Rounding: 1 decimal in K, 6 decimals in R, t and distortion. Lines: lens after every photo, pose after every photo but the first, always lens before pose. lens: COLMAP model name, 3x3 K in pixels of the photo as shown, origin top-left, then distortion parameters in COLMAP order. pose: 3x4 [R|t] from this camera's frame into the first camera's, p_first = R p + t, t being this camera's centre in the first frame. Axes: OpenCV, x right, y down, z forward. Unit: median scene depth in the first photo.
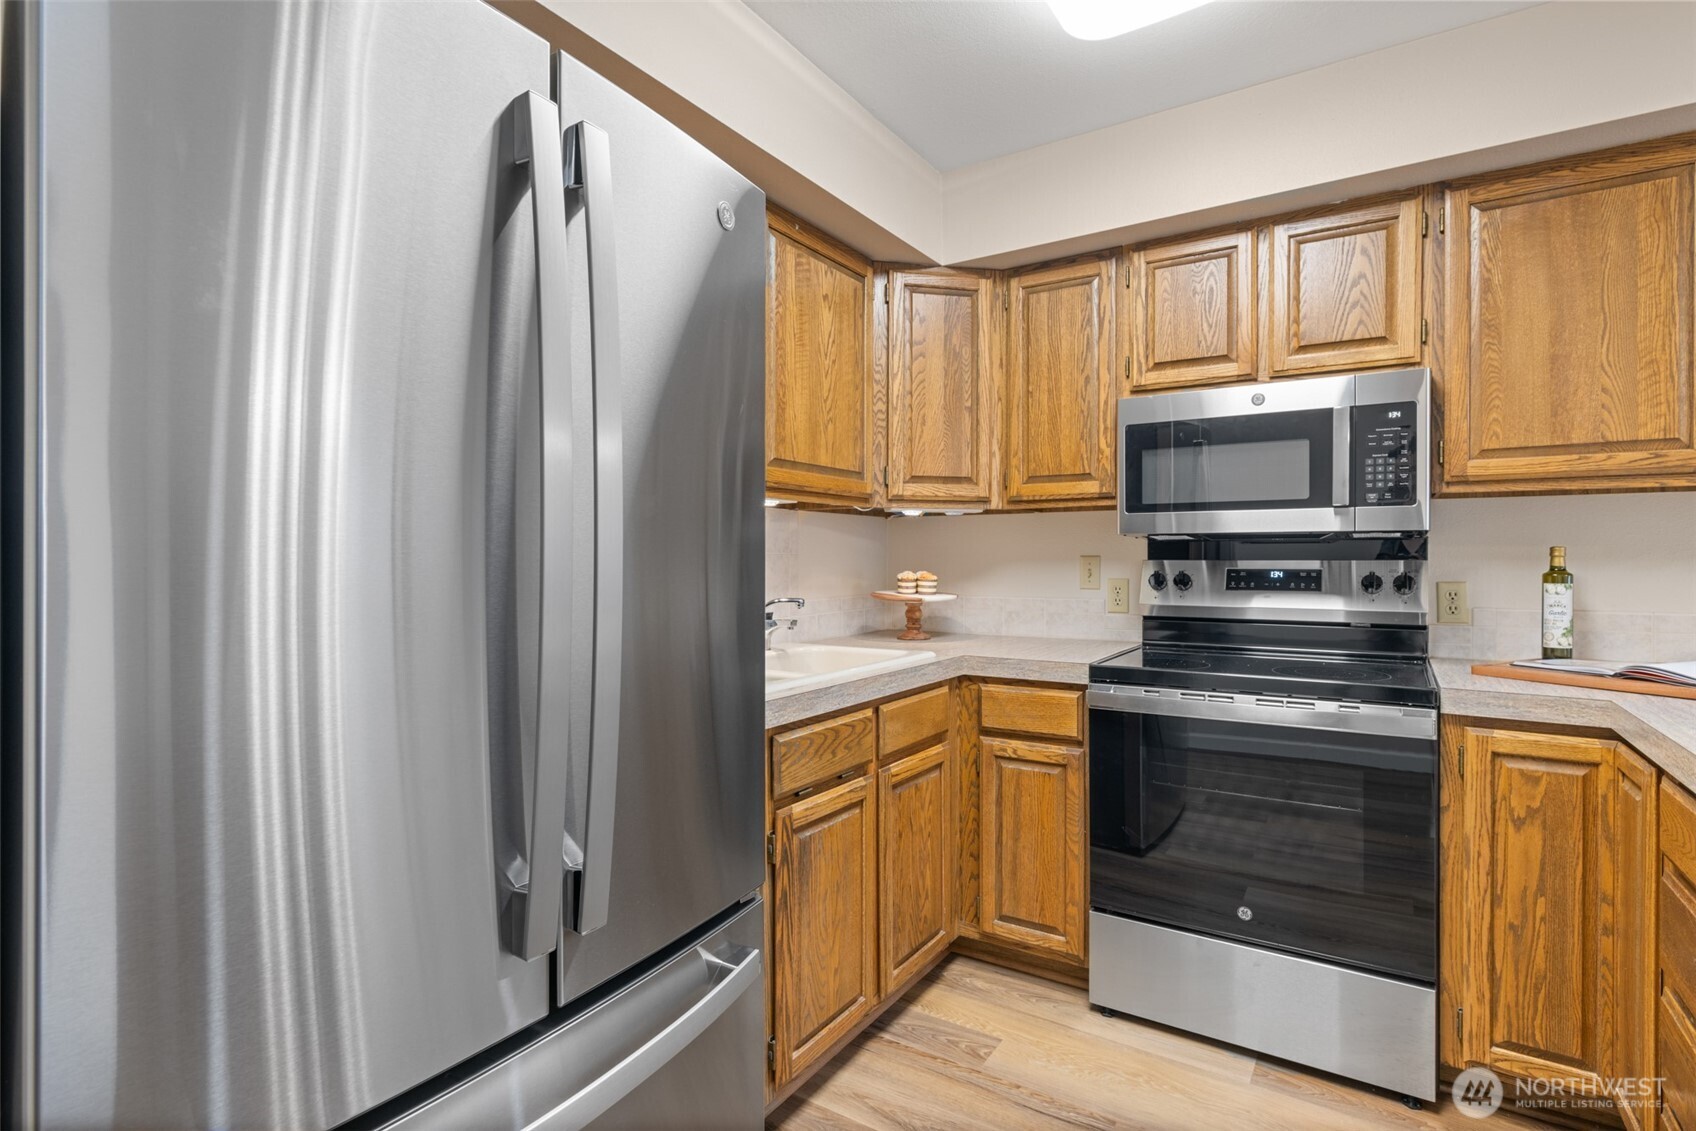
lens RADIAL K [[826.8, 0, 852.3], [0, 826.8, 561.2], [0, 0, 1]] dist [-0.005004, 0.002230]
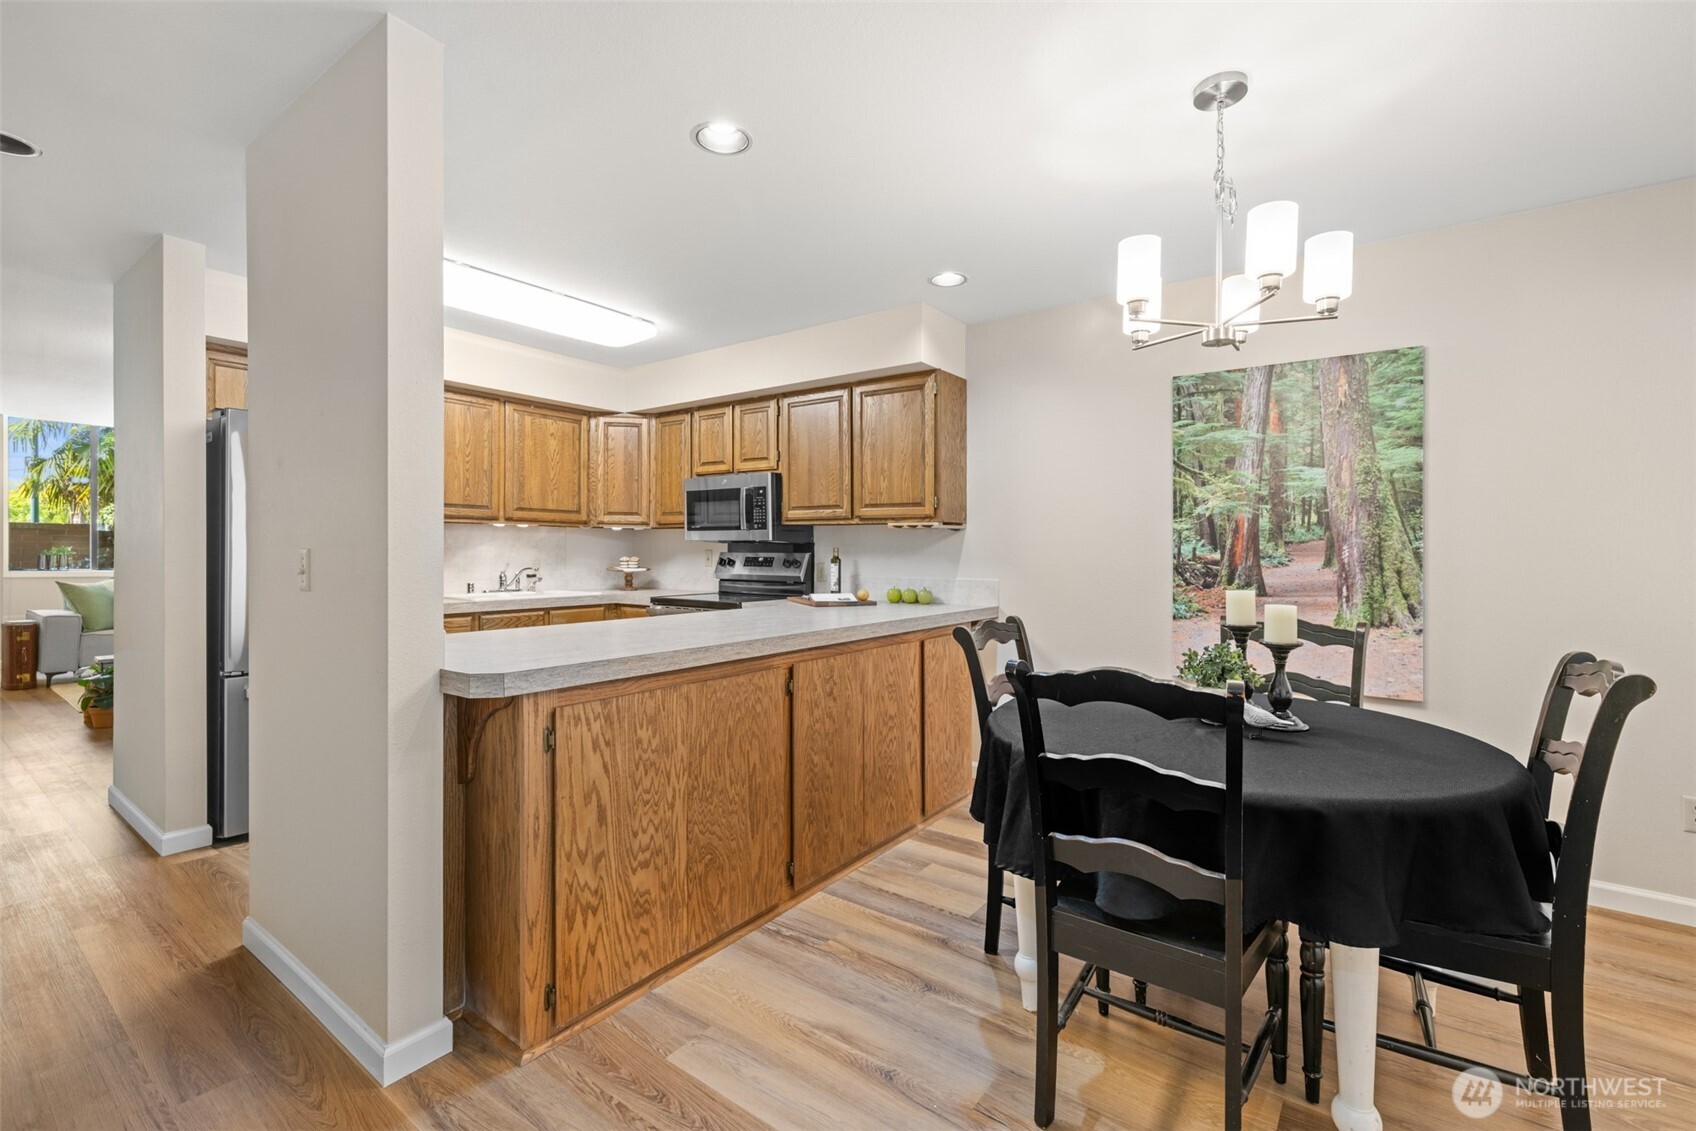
lens RADIAL K [[731.6, 0, 859.7], [0, 731.6, 558.5], [0, 0, 1]] dist [0.001029, 0.000255]
pose [[0.998534, 0.010638, -0.053082, 1.004179], [-0.010546, 0.999942, 0.002010, 0.007881], [0.053100, -0.001448, 0.998588, -1.041236]]
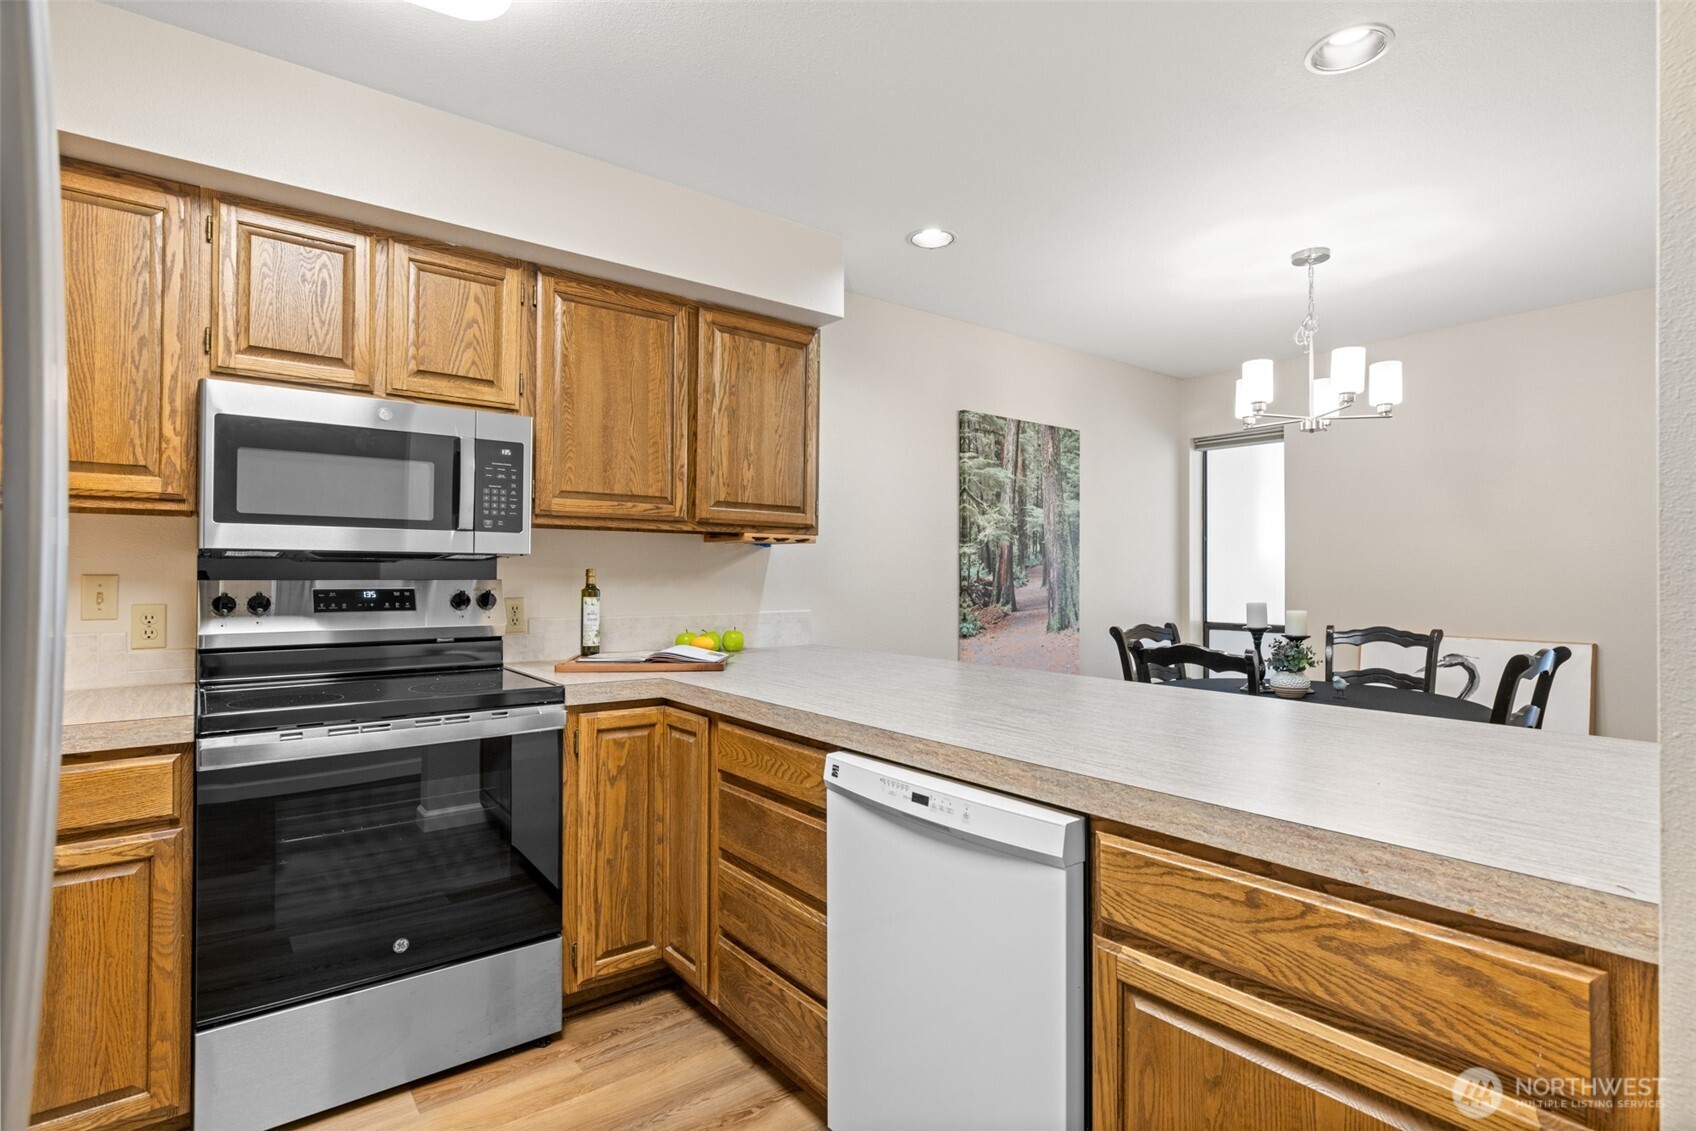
lens RADIAL K [[826.8, 0, 853.0], [0, 826.8, 568.4], [0, 0, 1]] dist [-0.005004, 0.002230]
pose [[0.326488, 0.010752, 0.945140, -0.250523], [0.003413, 0.999915, -0.012555, -0.001033], [-0.945195, 0.007325, 0.326423, 0.167605]]
